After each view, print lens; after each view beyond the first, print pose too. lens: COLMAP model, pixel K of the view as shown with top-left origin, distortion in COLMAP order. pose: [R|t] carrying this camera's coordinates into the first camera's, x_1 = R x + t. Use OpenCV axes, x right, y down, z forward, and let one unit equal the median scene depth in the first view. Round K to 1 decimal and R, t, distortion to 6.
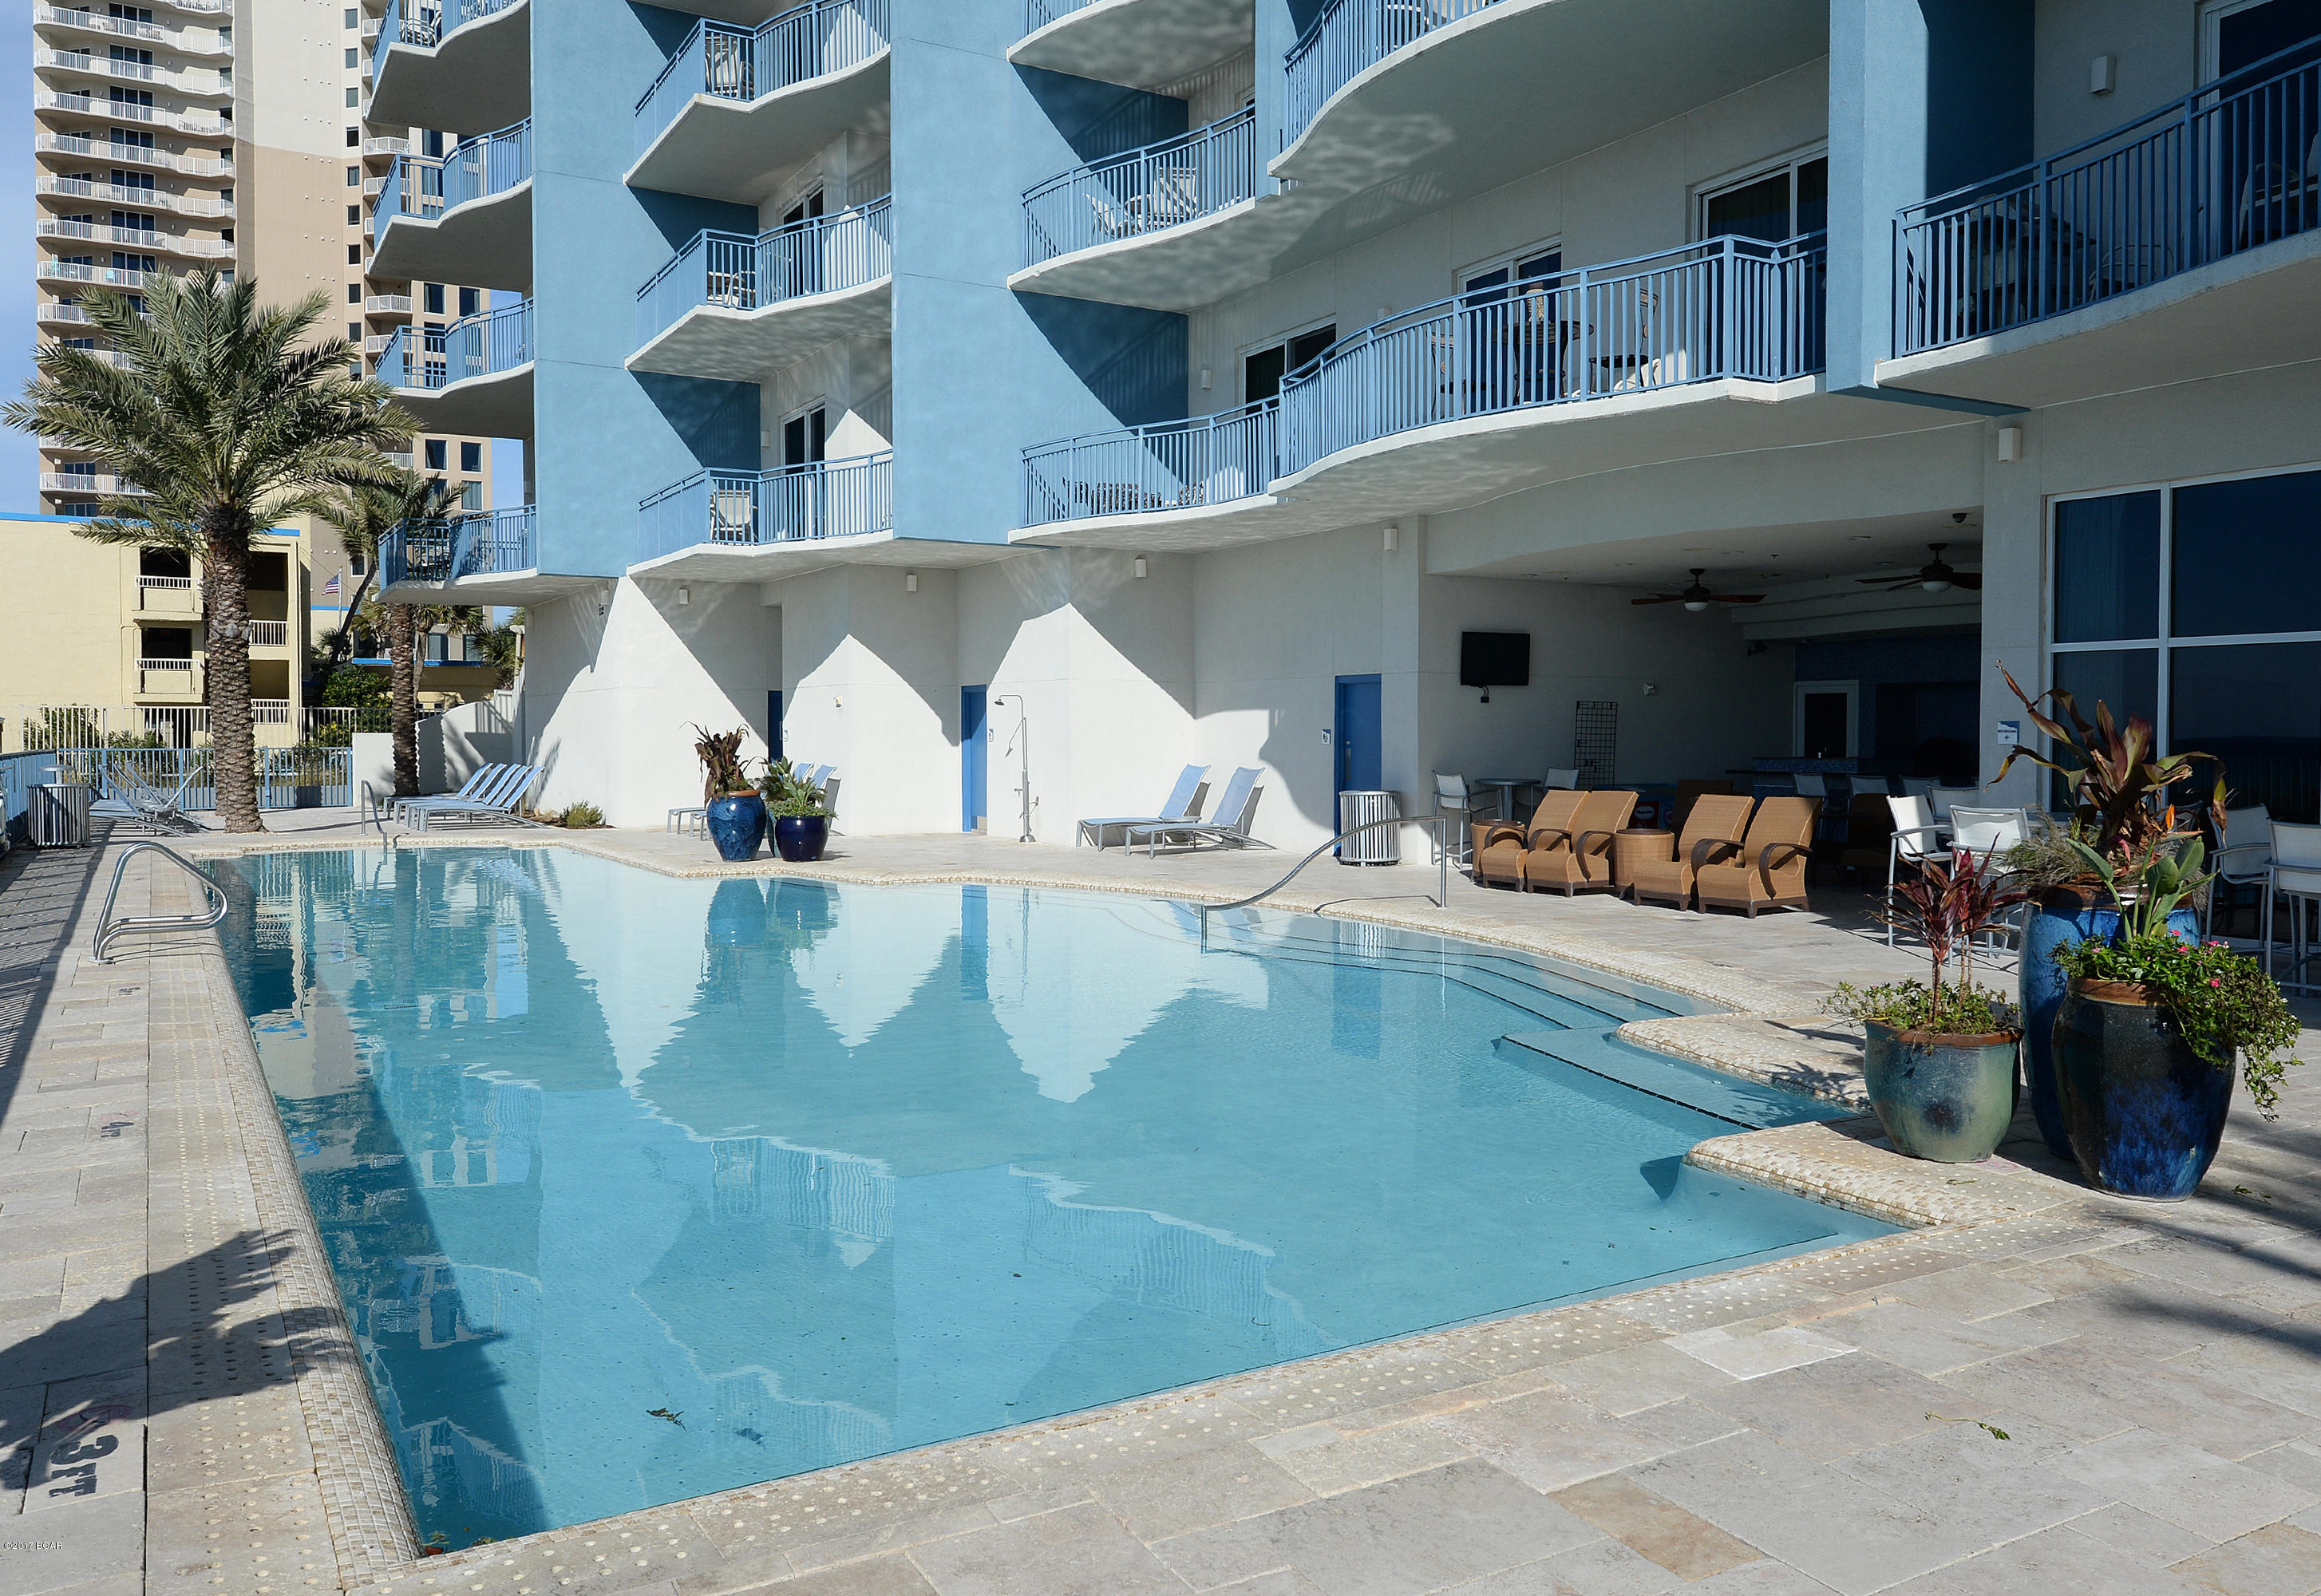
lens RADIAL K [[1869.9, 0, 1182.3], [0, 1869.9, 753.3], [0, 0, 1]] dist [0.053323, -0.021535]
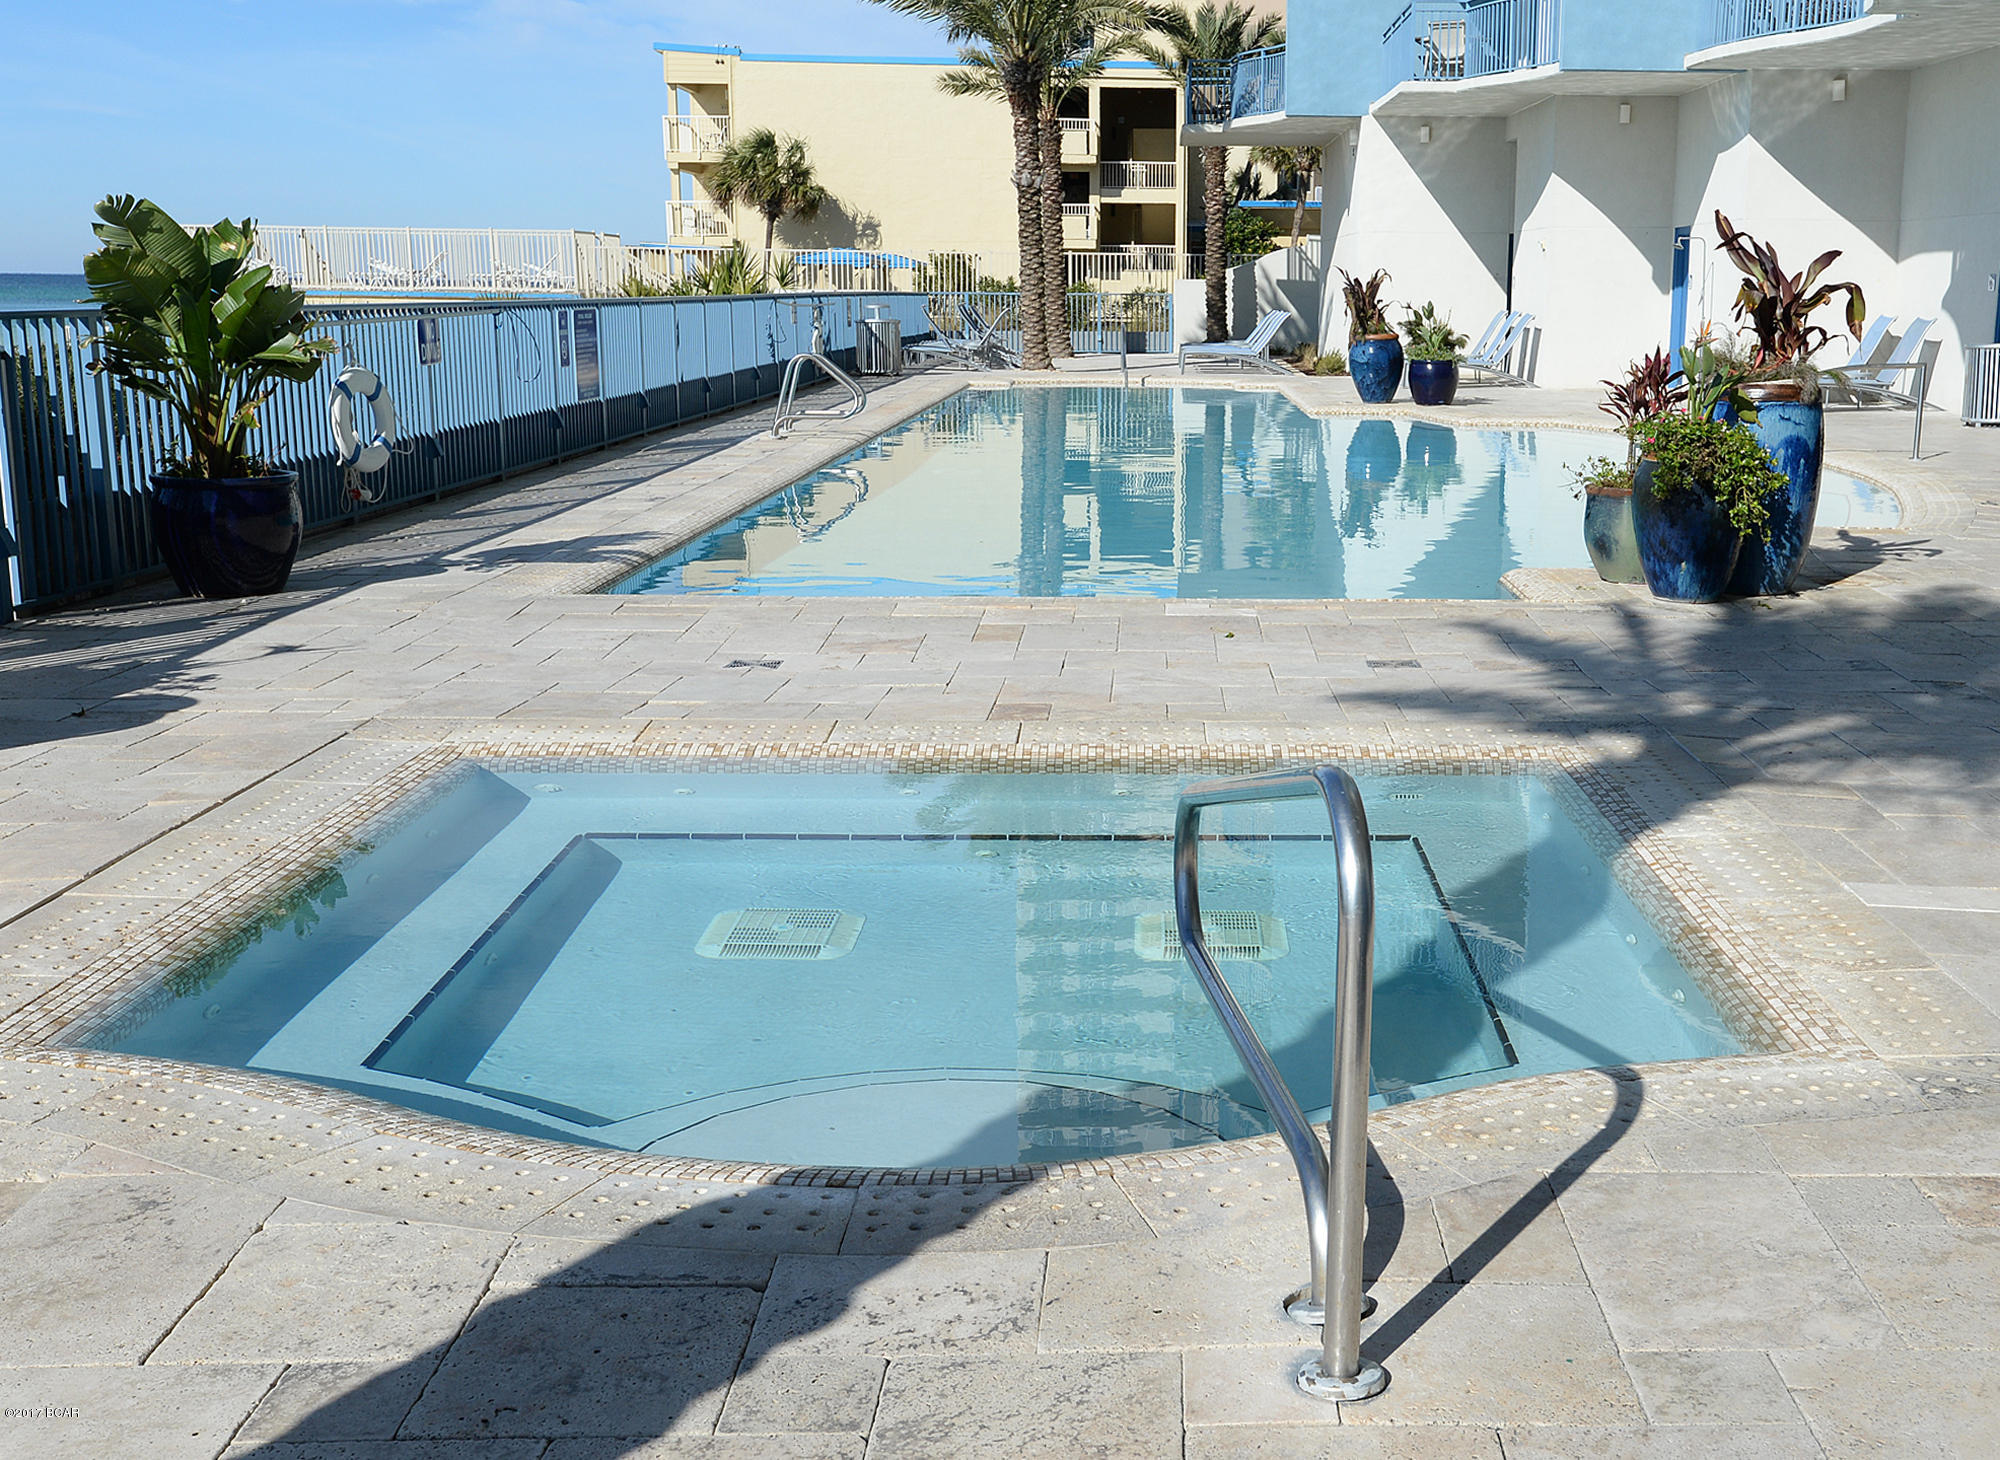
lens RADIAL K [[2255.7, 0, 1007.7], [0, 2255.7, 737.8], [0, 0, 1]] dist [0.022832, 0.000000]
pose [[0.851578, 0.111394, -0.512256, 0.246323], [-0.014833, 0.981892, 0.188862, 0.006295], [0.524018, -0.153233, 0.837810, -0.176650]]
